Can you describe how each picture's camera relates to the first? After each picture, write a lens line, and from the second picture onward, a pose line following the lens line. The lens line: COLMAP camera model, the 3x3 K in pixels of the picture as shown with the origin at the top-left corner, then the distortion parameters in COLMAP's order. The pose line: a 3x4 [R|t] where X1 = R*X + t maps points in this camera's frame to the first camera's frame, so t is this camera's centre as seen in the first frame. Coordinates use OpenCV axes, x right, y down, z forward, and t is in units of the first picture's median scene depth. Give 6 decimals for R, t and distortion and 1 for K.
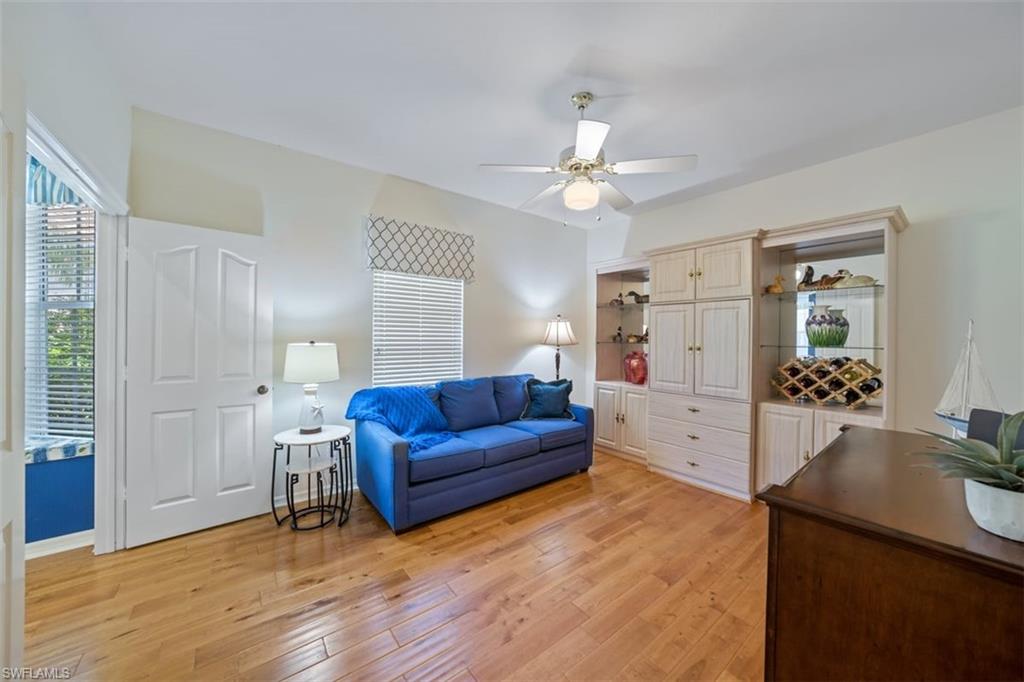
lens RADIAL K [[357.9, 0, 514.0], [0, 357.9, 338.4], [0, 0, 1]] dist [-0.001948, -0.000041]
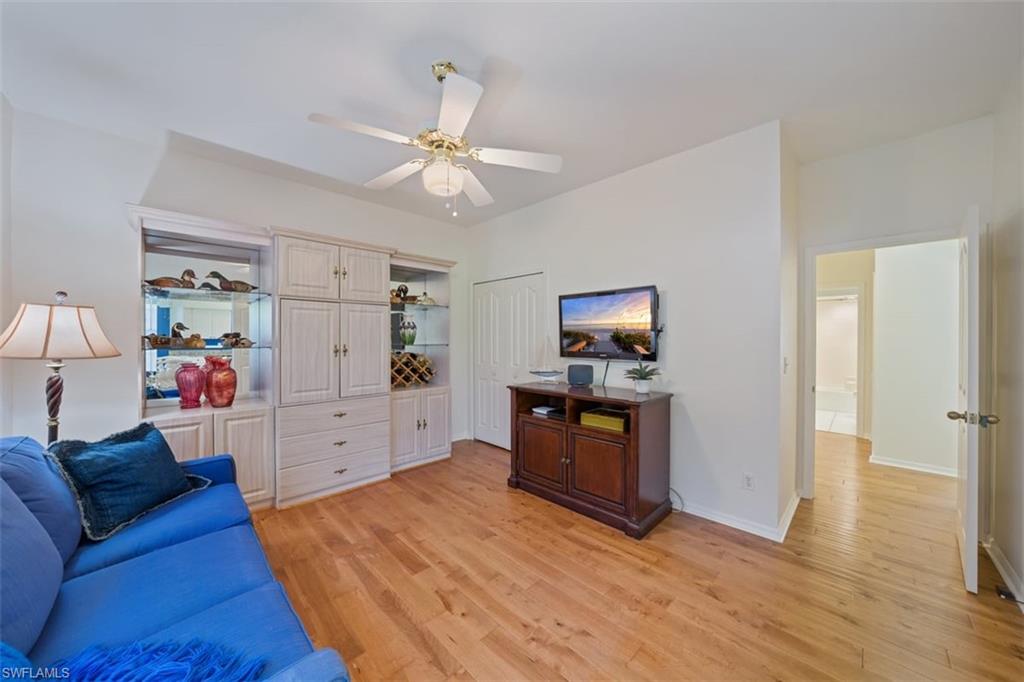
lens RADIAL K [[357.9, 0, 514.0], [0, 357.9, 338.4], [0, 0, 1]] dist [-0.001948, -0.000041]
pose [[-0.090652, -0.007283, 0.995856, -0.523534], [0.005736, 0.999953, 0.007836, -0.009138], [-0.995866, 0.006422, -0.090606, 0.664615]]
